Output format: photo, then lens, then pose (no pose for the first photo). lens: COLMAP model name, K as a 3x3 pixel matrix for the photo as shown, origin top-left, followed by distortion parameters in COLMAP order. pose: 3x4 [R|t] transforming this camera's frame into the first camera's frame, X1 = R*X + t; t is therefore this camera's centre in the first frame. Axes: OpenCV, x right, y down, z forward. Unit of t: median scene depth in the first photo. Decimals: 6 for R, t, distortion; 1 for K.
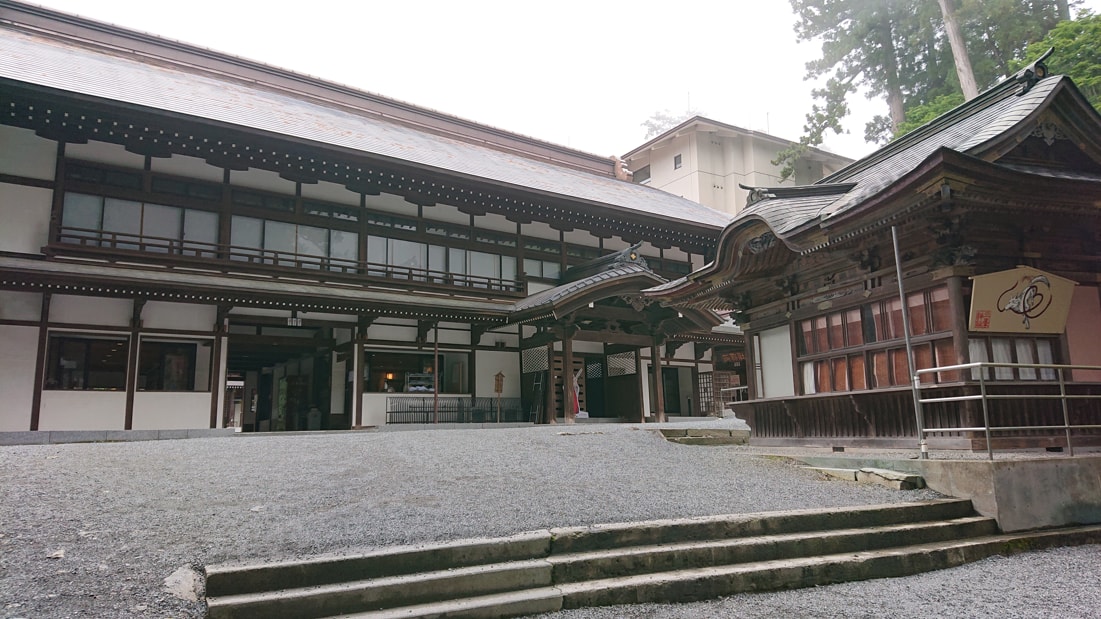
lens RADIAL K [[781.9, 0, 590.1], [0, 781.9, 307.6], [0, 0, 1]] dist [0.048773, -0.002547]
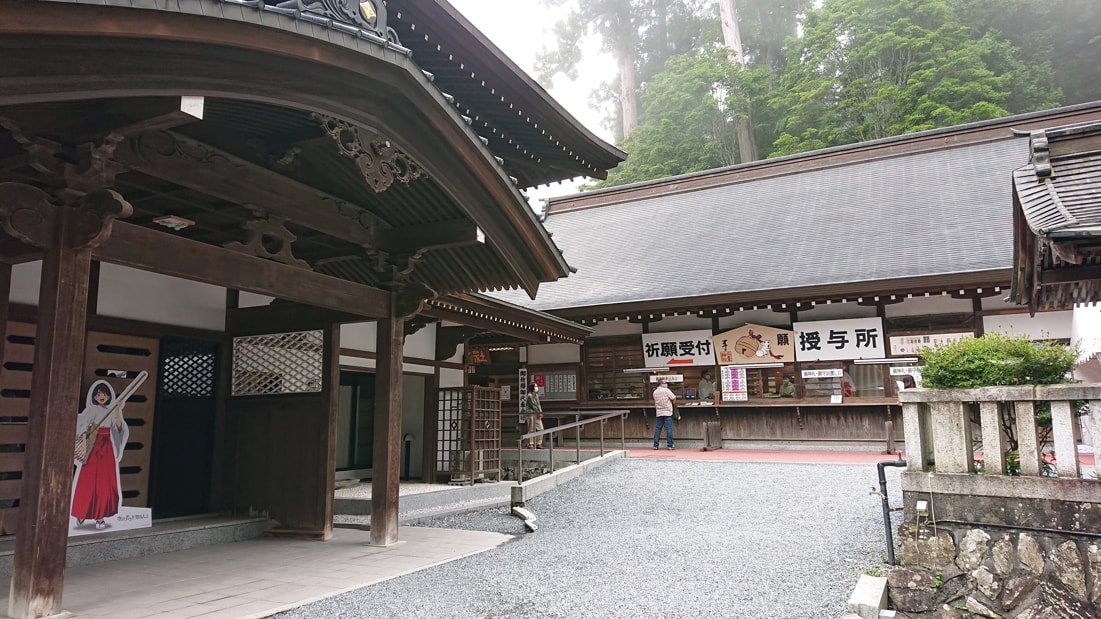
lens RADIAL K [[781.9, 0, 590.1], [0, 781.9, 307.6], [0, 0, 1]] dist [0.048773, -0.002547]
pose [[0.892777, 0.089127, 0.441595, 0.005889], [-0.089982, 0.995761, -0.019057, 0.036385], [-0.441421, -0.022722, 0.897012, 0.550287]]
